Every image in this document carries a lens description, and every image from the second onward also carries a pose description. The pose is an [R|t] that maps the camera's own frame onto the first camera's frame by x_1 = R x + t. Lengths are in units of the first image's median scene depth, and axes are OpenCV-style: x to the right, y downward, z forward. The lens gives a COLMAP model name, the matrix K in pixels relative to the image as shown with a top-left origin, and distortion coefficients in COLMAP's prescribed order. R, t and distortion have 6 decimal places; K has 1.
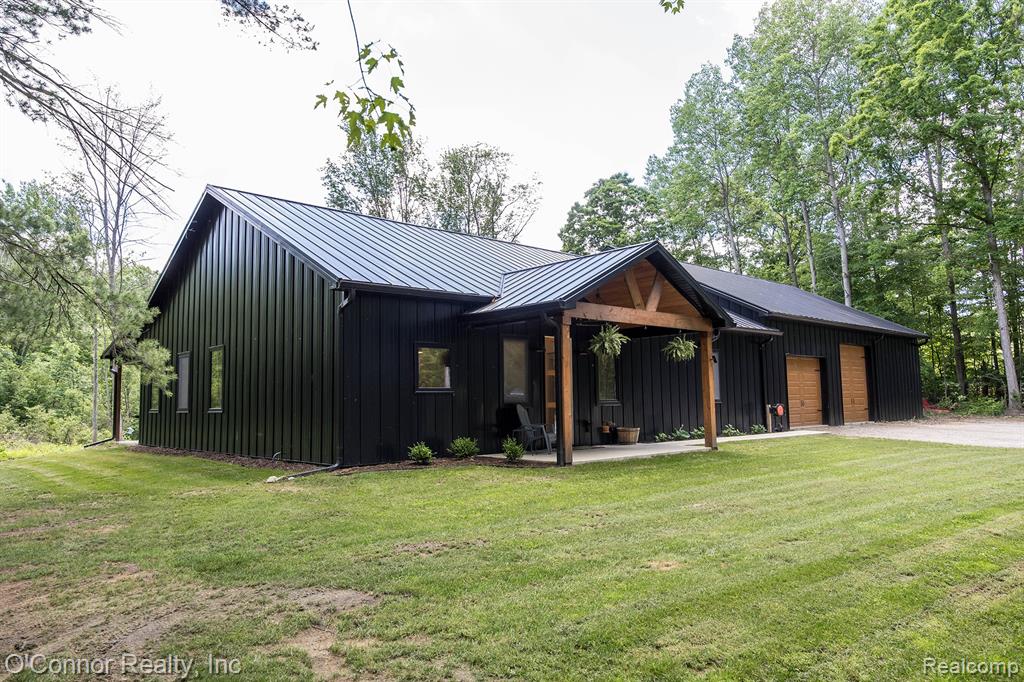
lens RADIAL K [[742.0, 0, 512.0], [0, 742.0, 341.0], [0, 0, 1]] dist [0.001259, 0.000097]
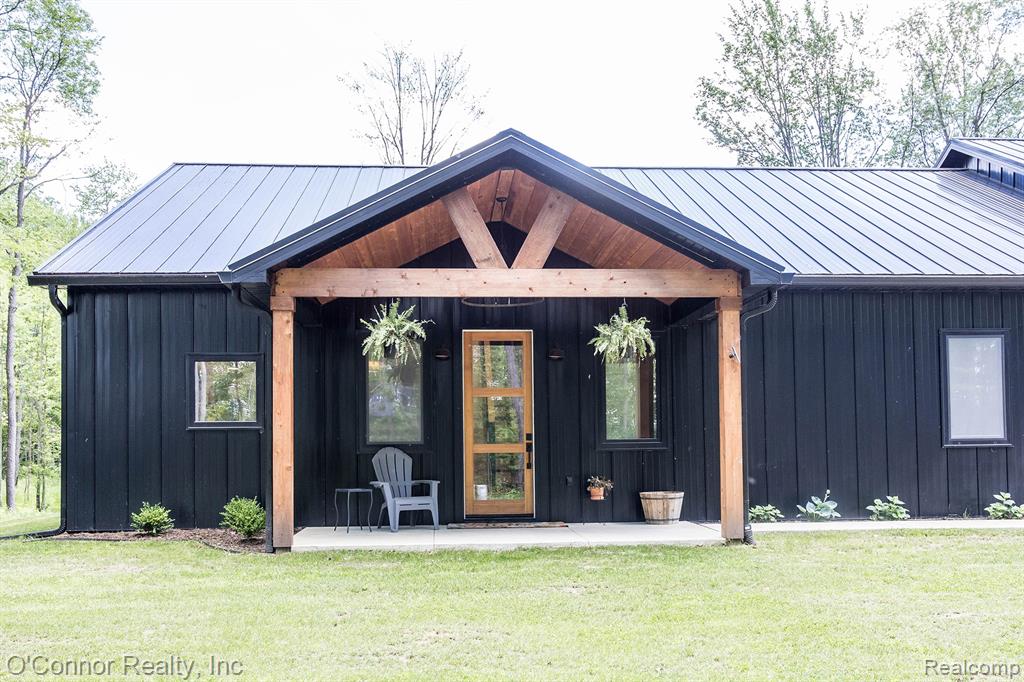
lens RADIAL K [[973.5, 0, 512.0], [0, 973.5, 341.0], [0, 0, 1]] dist [-0.010621, 0.017267]
pose [[0.768025, -0.062752, -0.637338, 0.634960], [0.050903, 0.998021, -0.036924, 0.036027], [0.638394, -0.004084, 0.769699, 0.481738]]
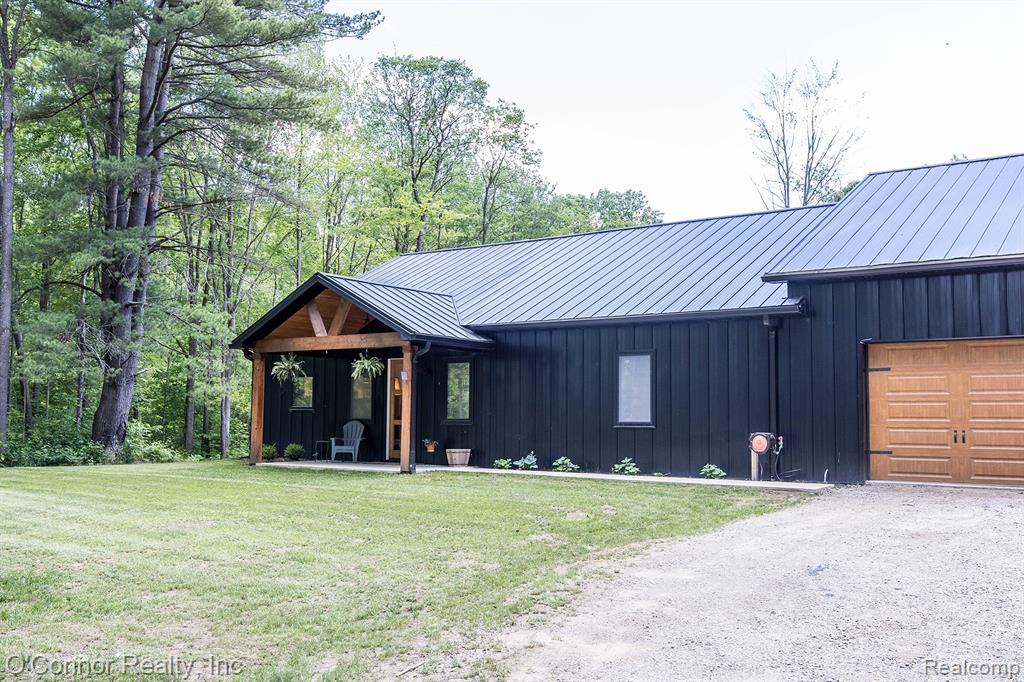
lens RADIAL K [[973.5, 0, 512.0], [0, 973.5, 341.0], [0, 0, 1]] dist [-0.010621, 0.017267]
pose [[0.207565, -0.056836, -0.976569, 1.661554], [0.071689, 0.996510, -0.042759, 0.047286], [0.975591, -0.061134, 0.210915, 0.985127]]
